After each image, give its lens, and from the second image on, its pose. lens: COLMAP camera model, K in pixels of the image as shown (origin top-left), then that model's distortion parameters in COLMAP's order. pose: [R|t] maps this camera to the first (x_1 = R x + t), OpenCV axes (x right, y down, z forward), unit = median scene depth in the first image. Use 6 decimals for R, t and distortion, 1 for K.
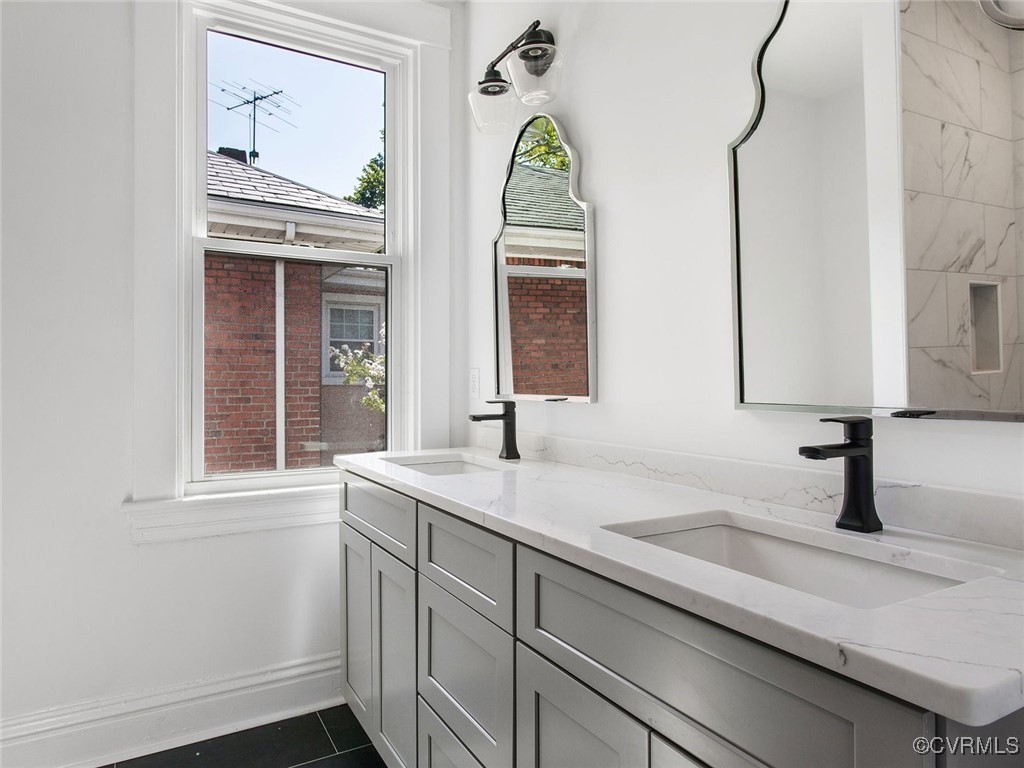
lens RADIAL K [[665.3, 0, 512.0], [0, 665.3, 384.0], [0, 0, 1]] dist [-0.001629, 0.001092]
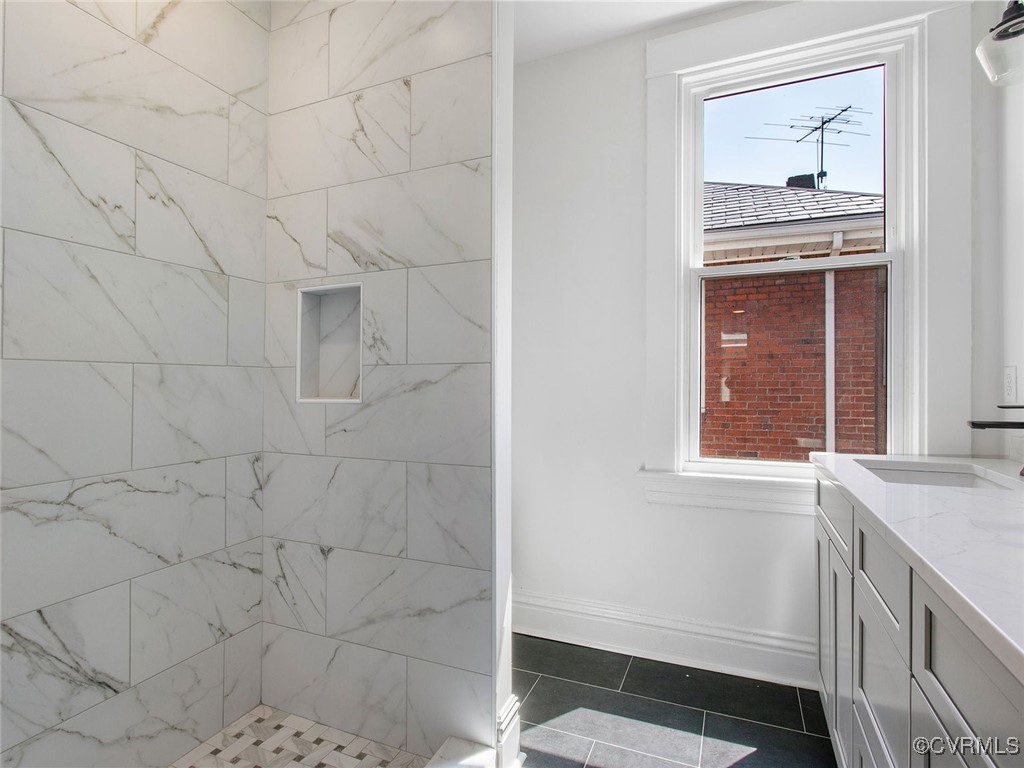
lens RADIAL K [[579.3, 0, 515.6], [0, 579.3, 382.4], [0, 0, 1]] dist [0.000112, 0.001159]
pose [[0.573907, 0.000413, -0.818921, 0.132645], [-0.002294, 0.999997, -0.001103, -0.000940], [0.818918, 0.002512, 0.573906, 0.051255]]
